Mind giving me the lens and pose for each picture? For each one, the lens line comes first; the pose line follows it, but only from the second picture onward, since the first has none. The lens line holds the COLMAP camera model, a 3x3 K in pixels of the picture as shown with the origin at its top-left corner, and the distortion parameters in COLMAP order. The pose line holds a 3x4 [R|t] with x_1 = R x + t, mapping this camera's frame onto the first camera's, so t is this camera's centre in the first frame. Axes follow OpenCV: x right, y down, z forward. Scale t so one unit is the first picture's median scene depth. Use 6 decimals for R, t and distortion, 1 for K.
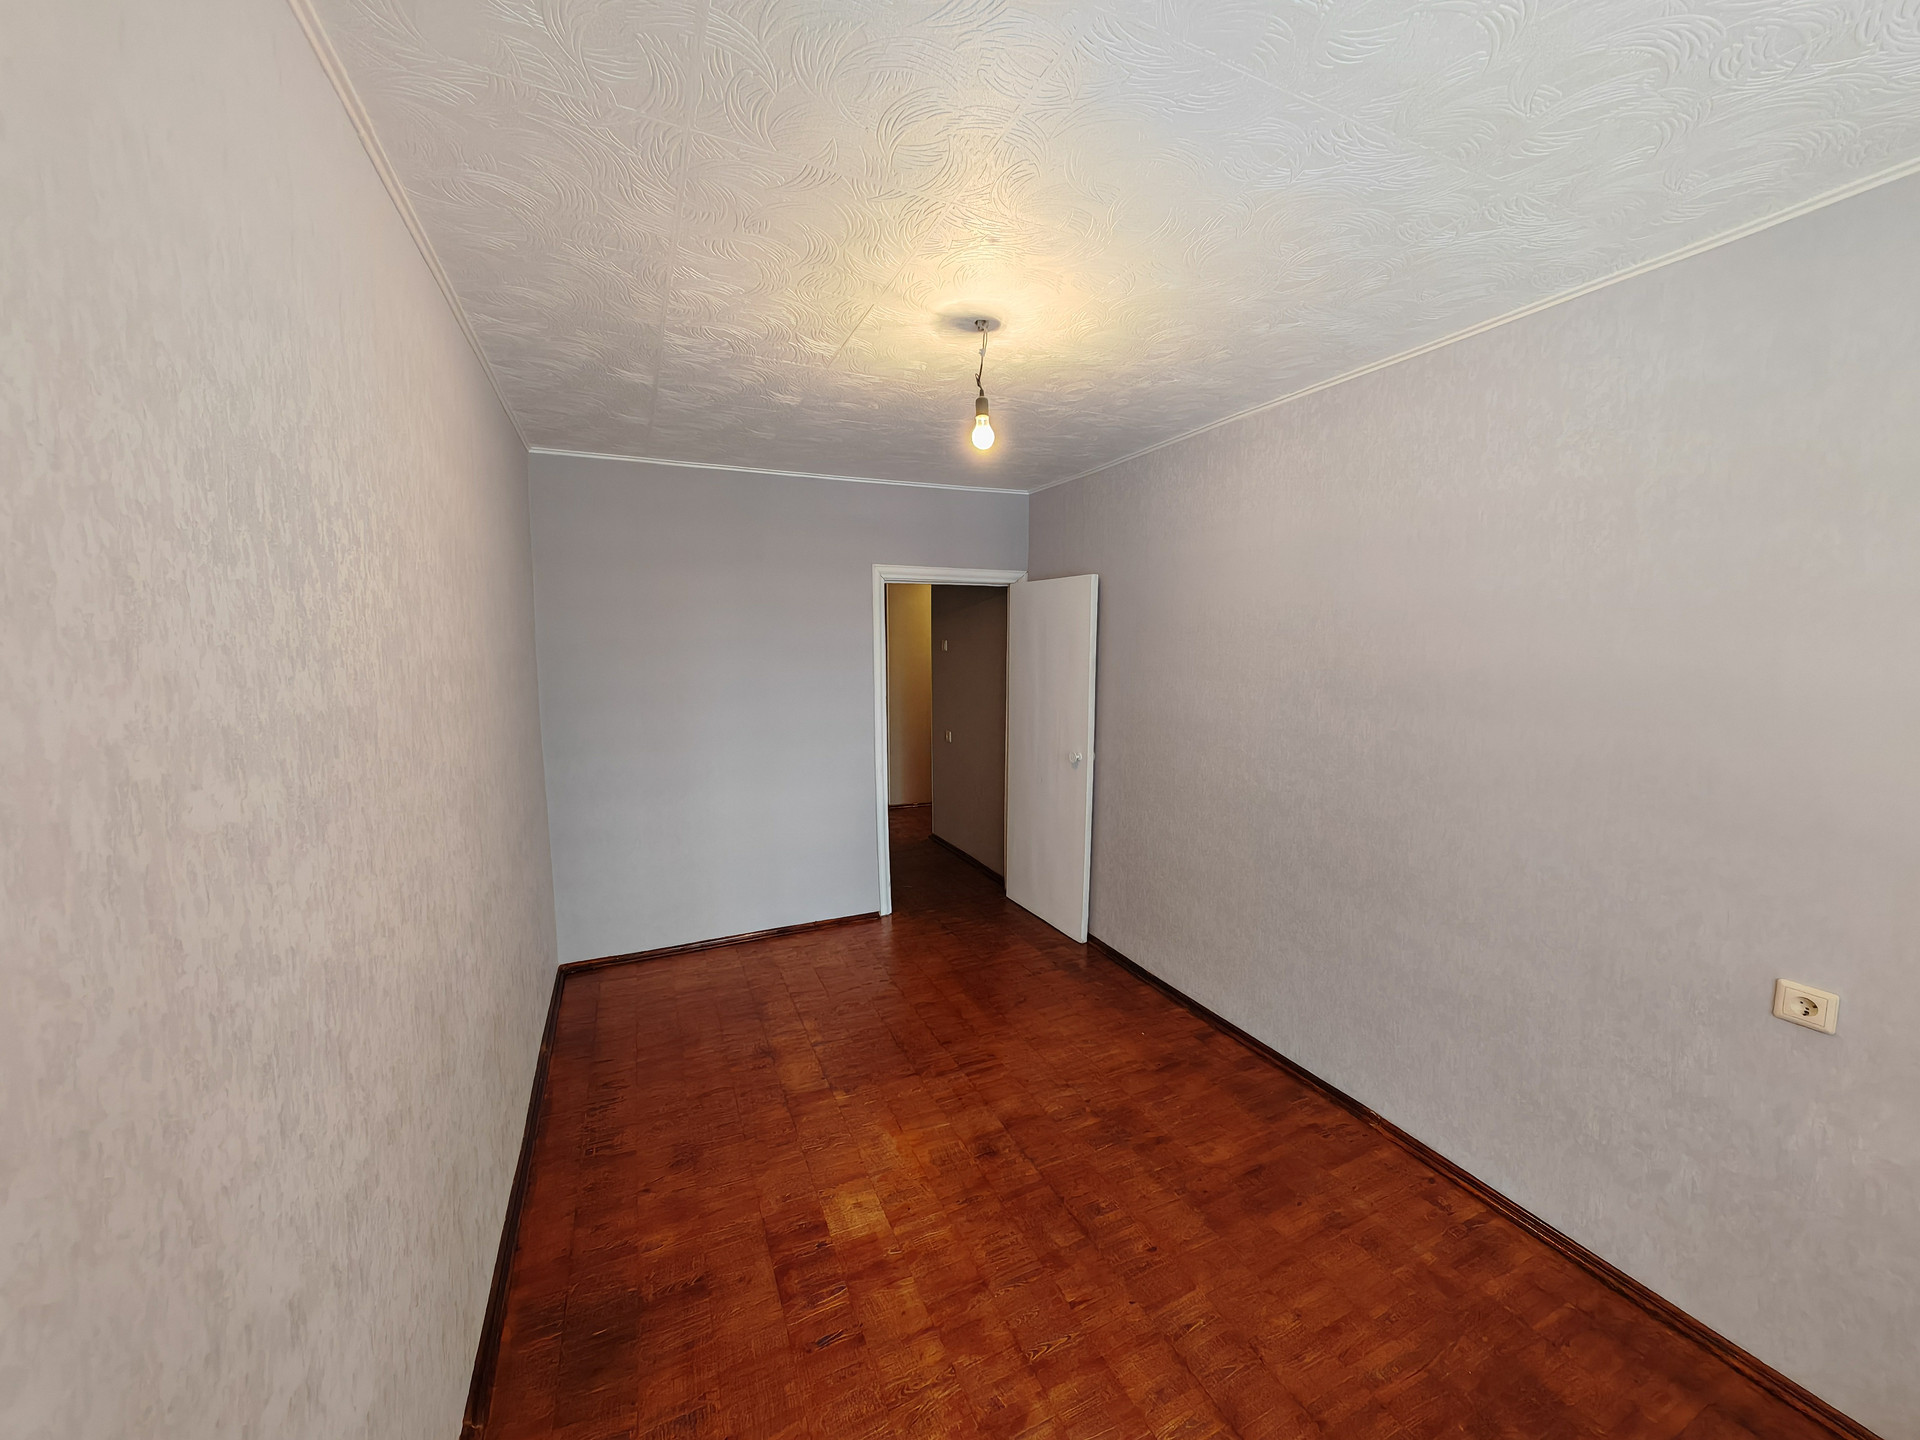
lens RADIAL K [[722.0, 0, 961.7], [0, 722.0, 715.8], [0, 0, 1]] dist [0.001114, 0.000339]
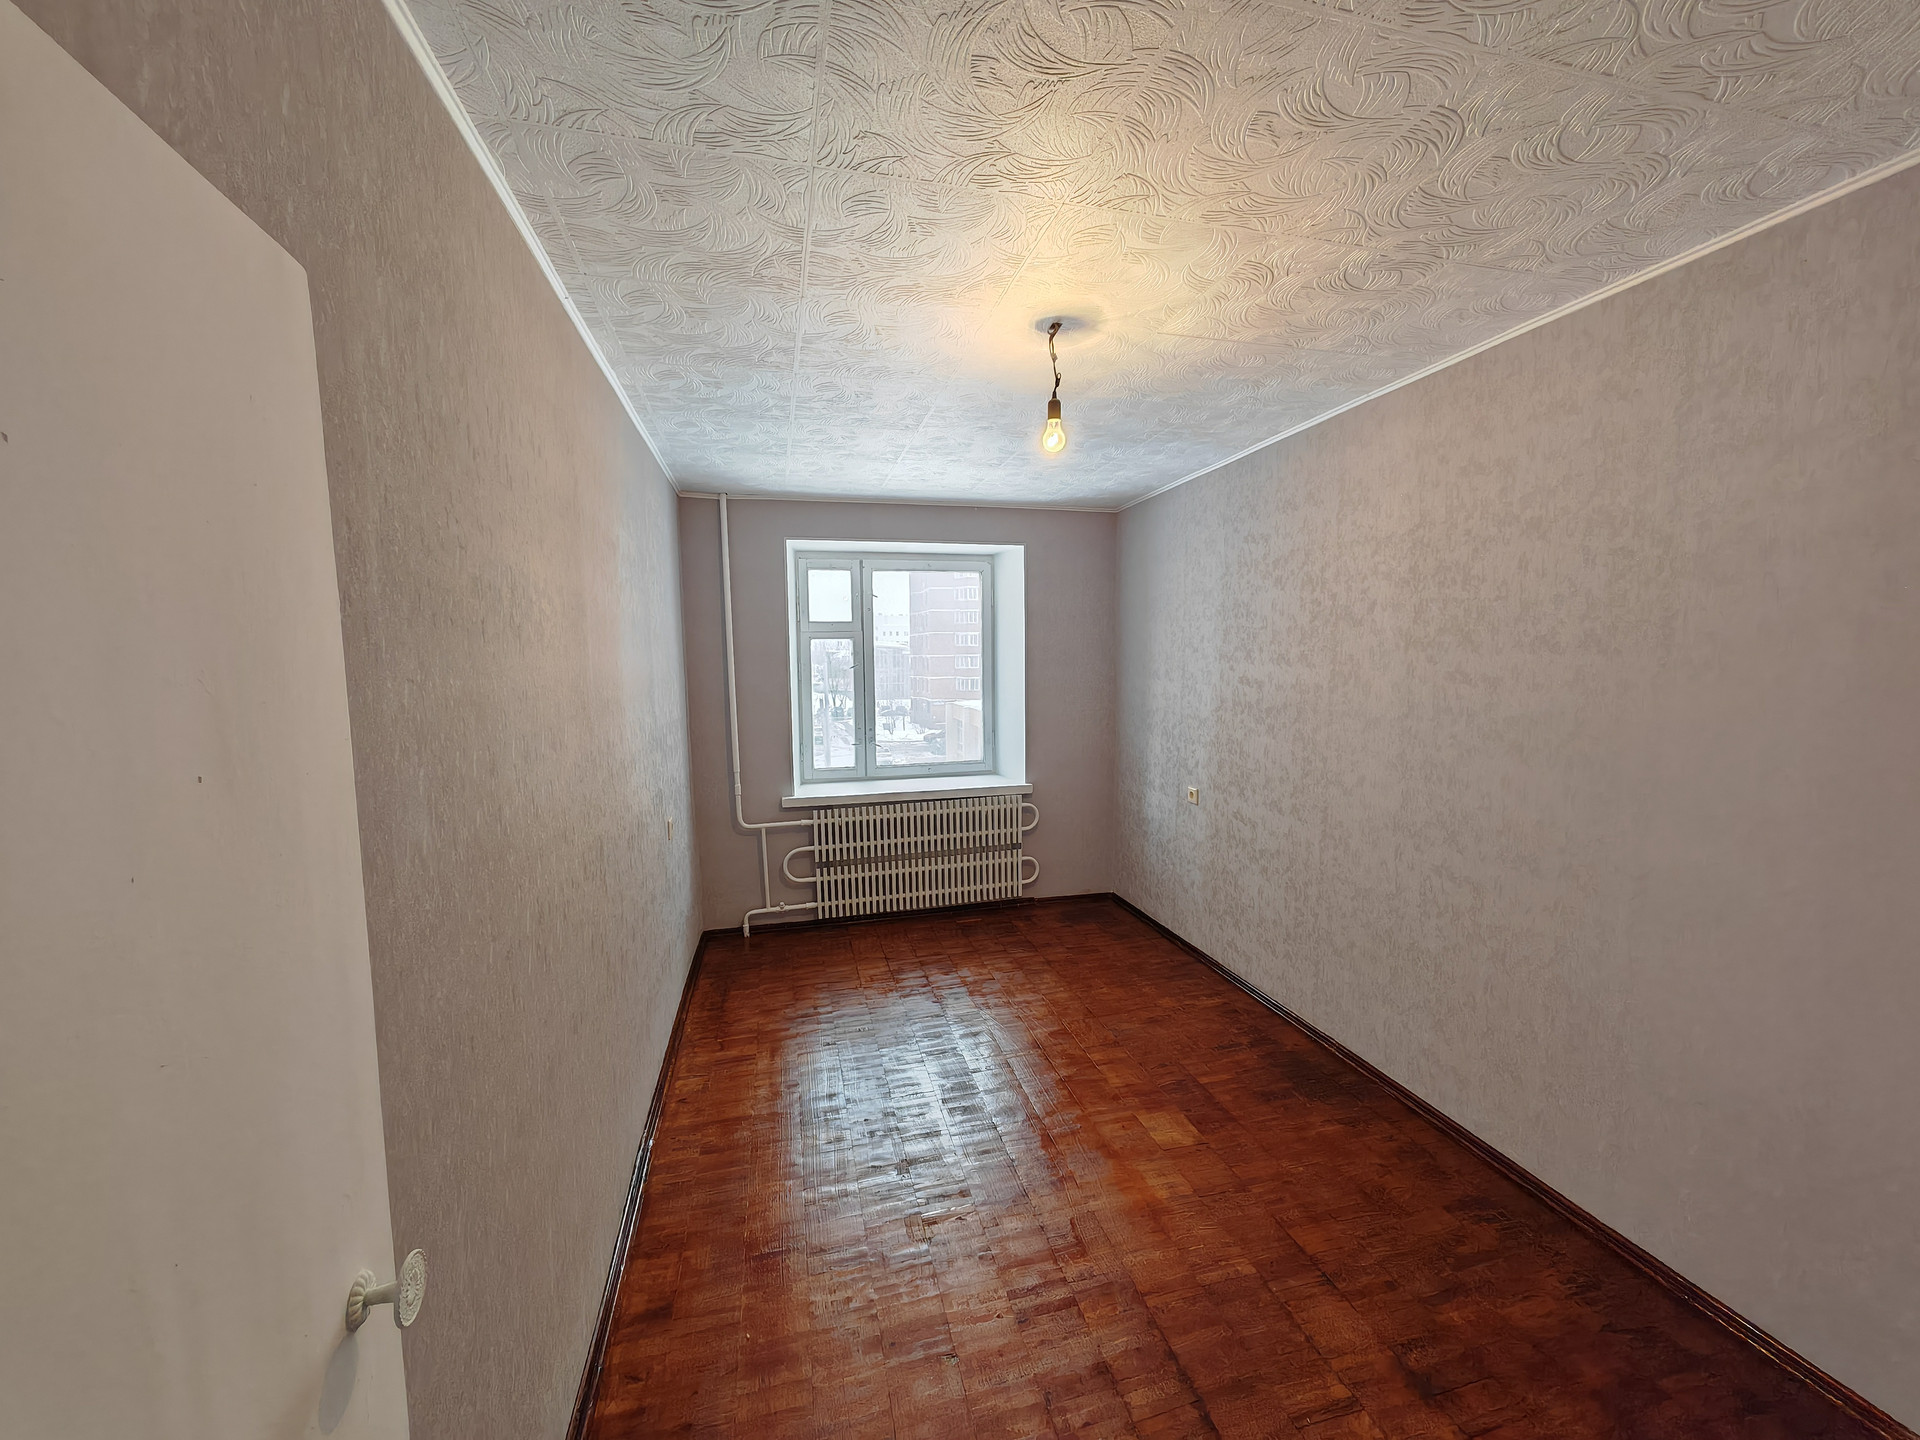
lens RADIAL K [[716.8, 0, 963.8], [0, 716.8, 720.4], [0, 0, 1]] dist [0.000949, -0.000215]
pose [[-0.984042, -0.000010, 0.177938, -0.027746], [0.035260, 0.980158, 0.195057, -0.204263], [-0.174409, 0.198218, -0.964516, 2.065896]]
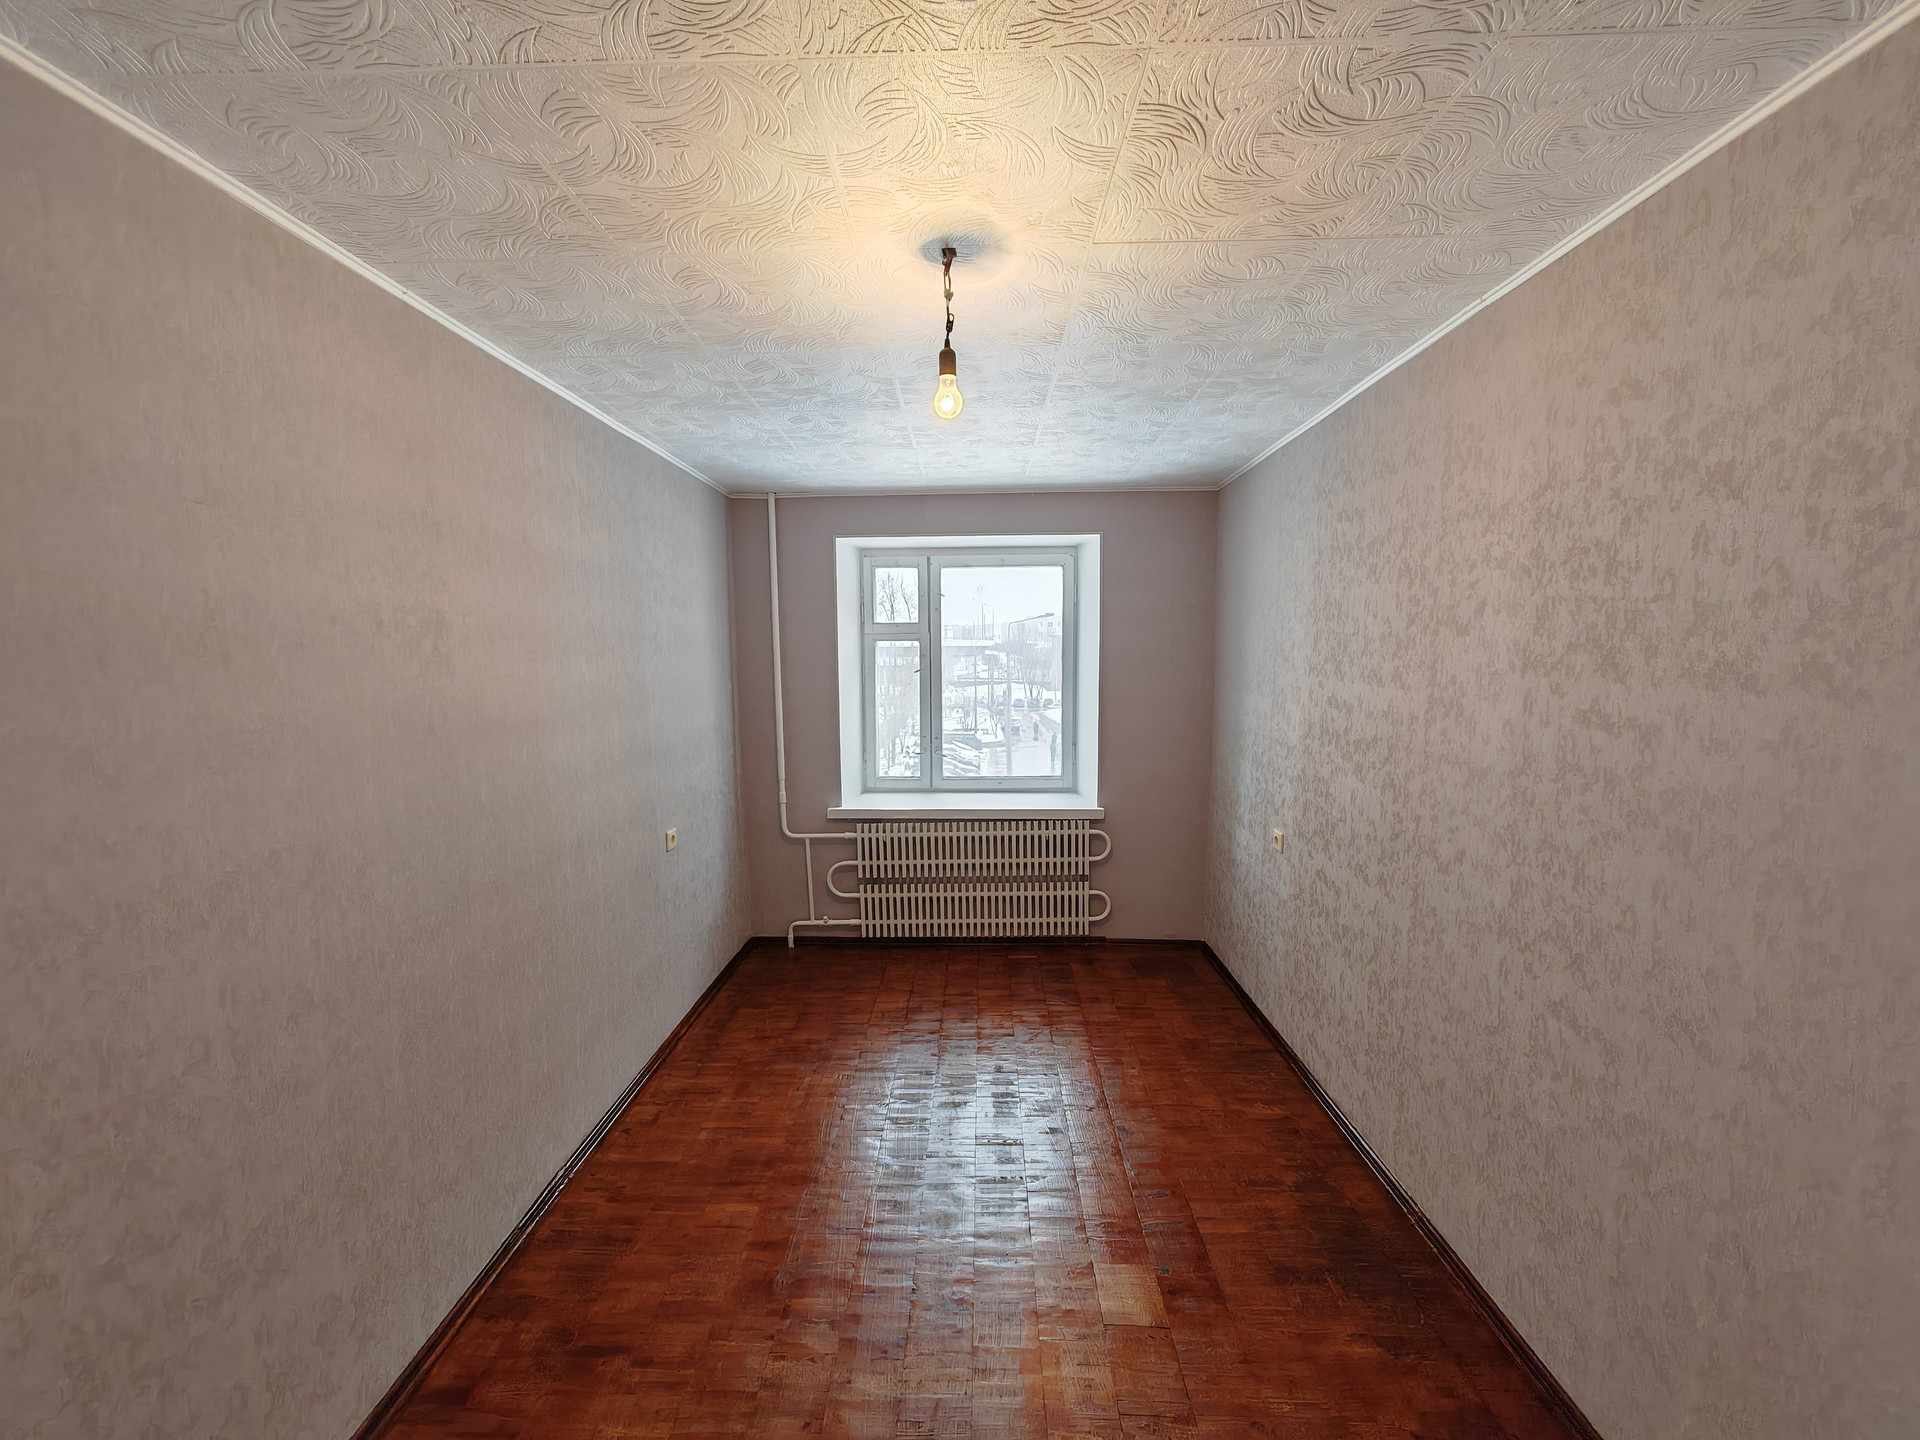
lens RADIAL K [[716.8, 0, 963.8], [0, 716.8, 720.4], [0, 0, 1]] dist [0.000949, -0.000215]
pose [[-0.898273, -0.032987, 0.438197, -0.336278], [0.058873, 0.979155, 0.194395, -0.201492], [-0.435475, 0.200418, -0.877607, 1.745843]]
